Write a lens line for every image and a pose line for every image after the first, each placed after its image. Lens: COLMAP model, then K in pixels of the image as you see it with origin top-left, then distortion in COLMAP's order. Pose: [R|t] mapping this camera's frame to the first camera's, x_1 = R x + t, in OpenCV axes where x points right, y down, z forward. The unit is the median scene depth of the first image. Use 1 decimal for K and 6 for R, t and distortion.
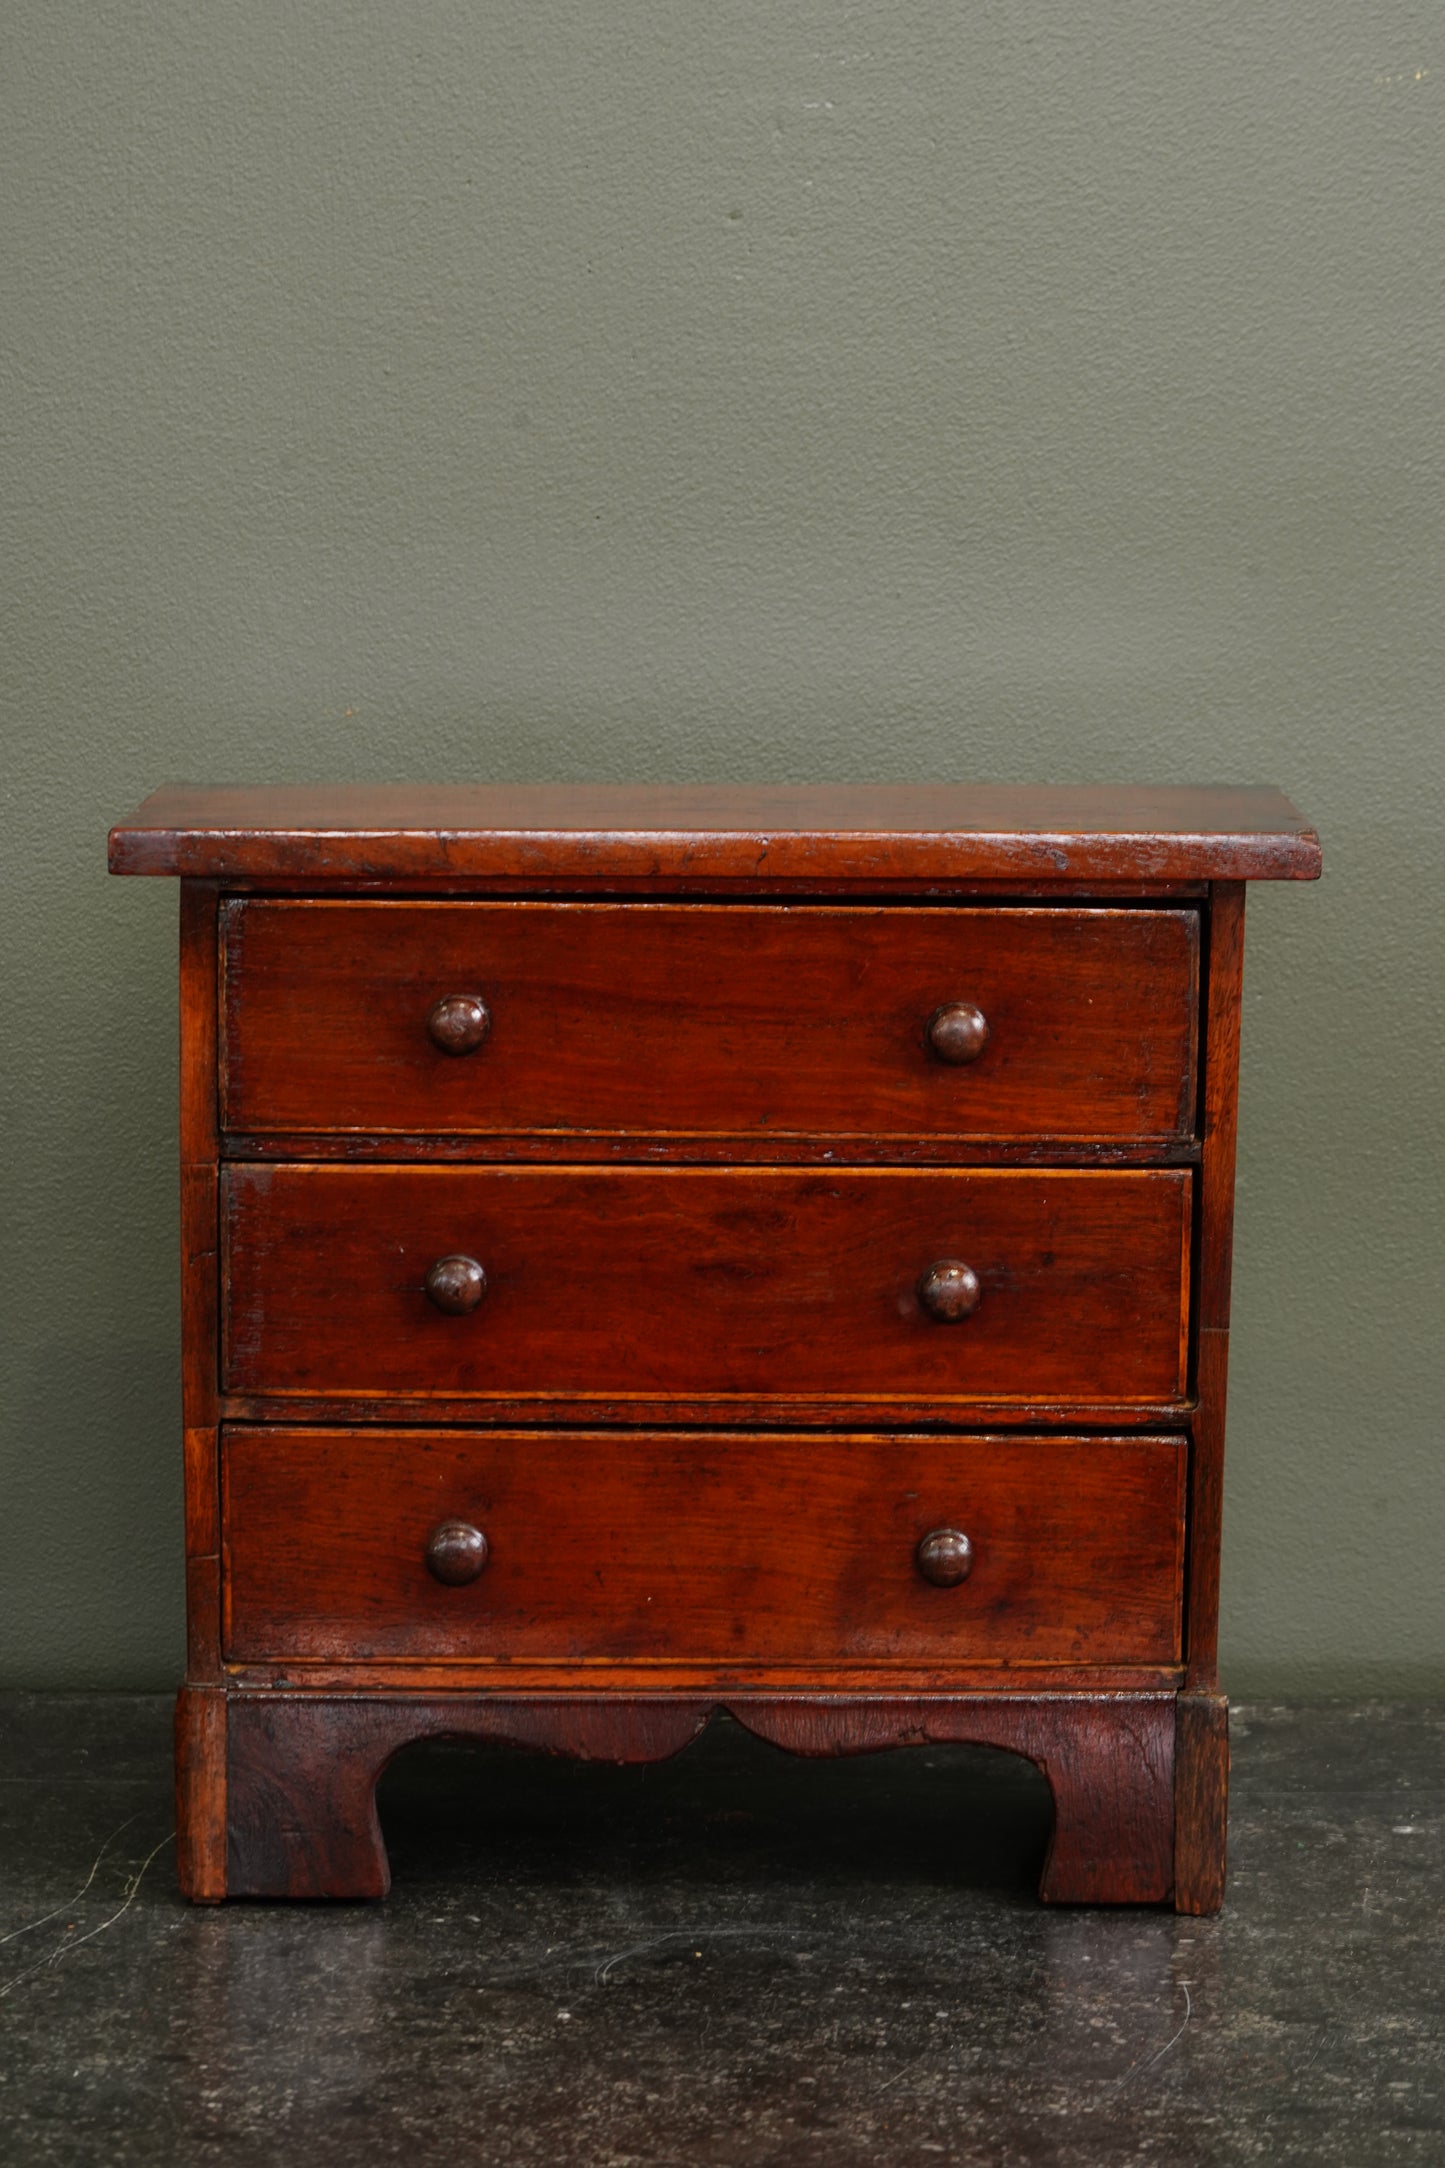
lens RADIAL K [[6307.2, 0, 717.3], [0, 6307.2, 1092.9], [0, 0, 1]] dist [-0.167322, 0.000000]
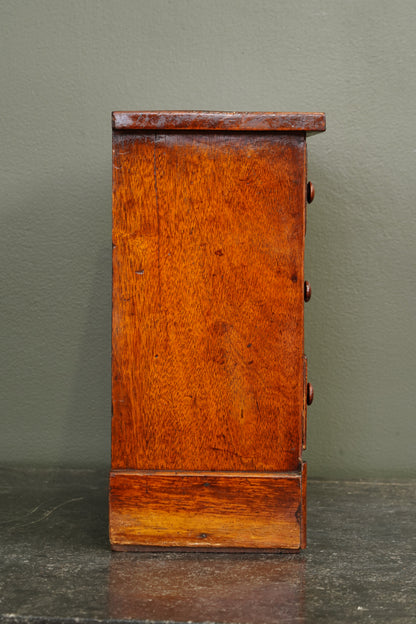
lens RADIAL K [[1815.4, 0, 205.2], [0, 1815.4, 307.9], [0, 0, 1]] dist [-0.167322, 0.000000]
pose [[0.994358, 0.014108, -0.105133, 0.062423], [-0.024449, 0.994913, -0.097726, 0.124454], [0.103220, 0.099745, 0.989645, 0.243270]]
